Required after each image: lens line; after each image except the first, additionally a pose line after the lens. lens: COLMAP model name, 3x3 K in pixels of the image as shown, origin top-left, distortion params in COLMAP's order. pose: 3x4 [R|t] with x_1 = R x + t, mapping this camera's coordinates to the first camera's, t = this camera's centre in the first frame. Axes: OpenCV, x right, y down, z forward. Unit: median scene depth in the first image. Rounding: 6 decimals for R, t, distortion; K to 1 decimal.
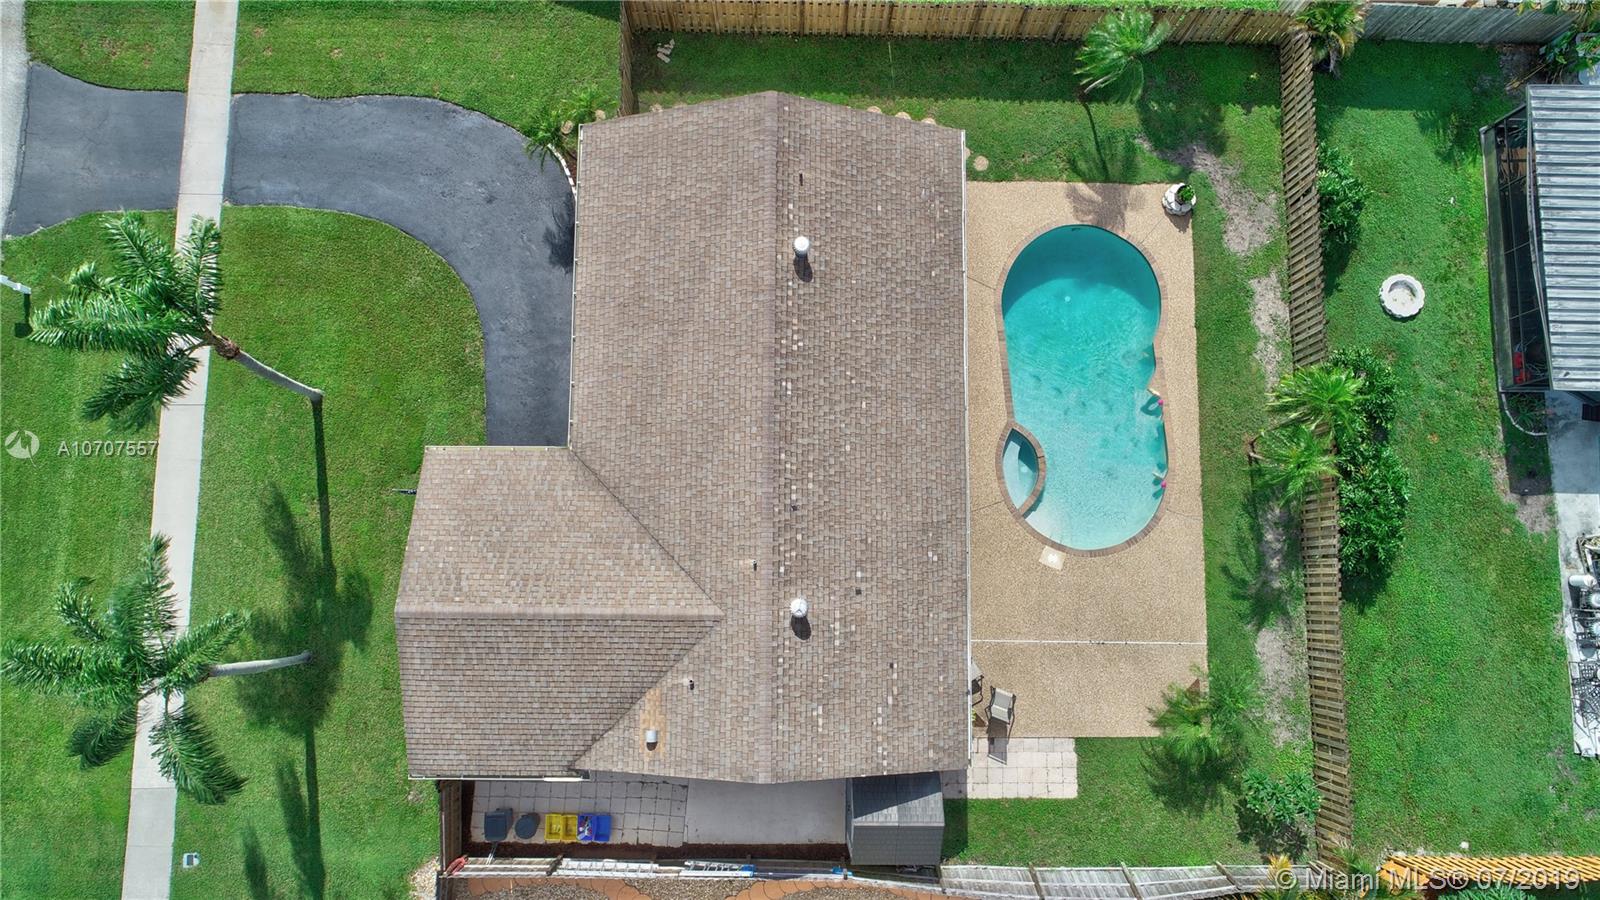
lens RADIAL K [[1062.0, 0, 801.5], [0, 1062.0, 453.4], [0, 0, 1]] dist [-0.005277, 0.000234]
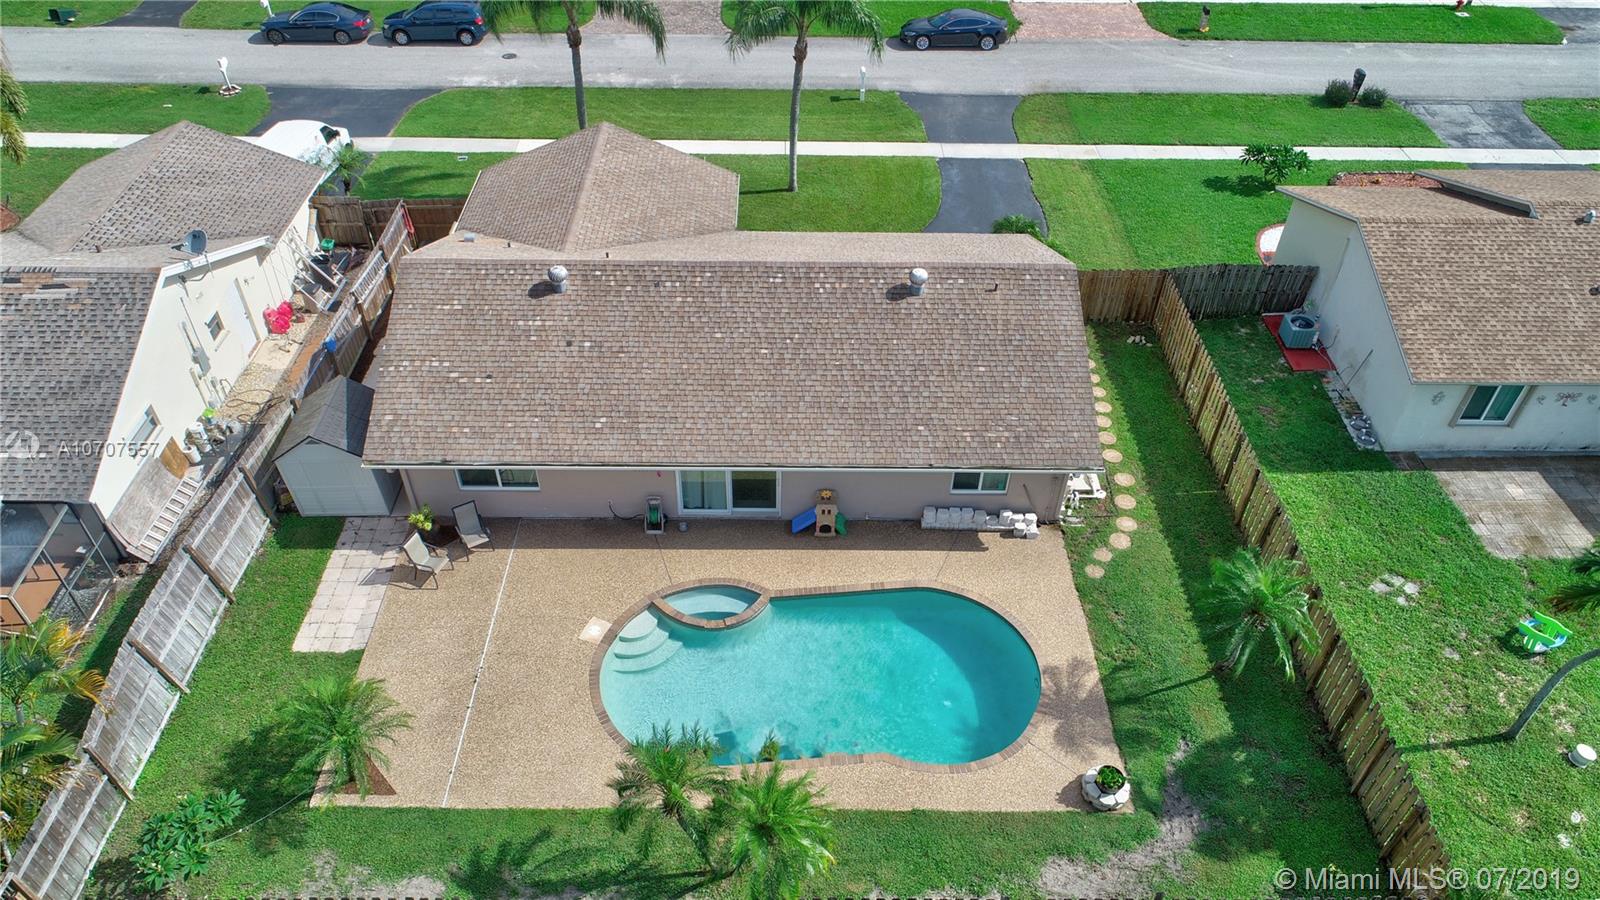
lens RADIAL K [[1062.0, 0, 792.2], [0, 1062.0, 454.7], [0, 0, 1]] dist [-0.005277, 0.000234]
pose [[0.012779, 0.655488, -0.755097, 0.763243], [-0.993969, 0.090584, 0.061813, -0.110125], [0.108917, 0.749753, 0.652693, 0.410365]]
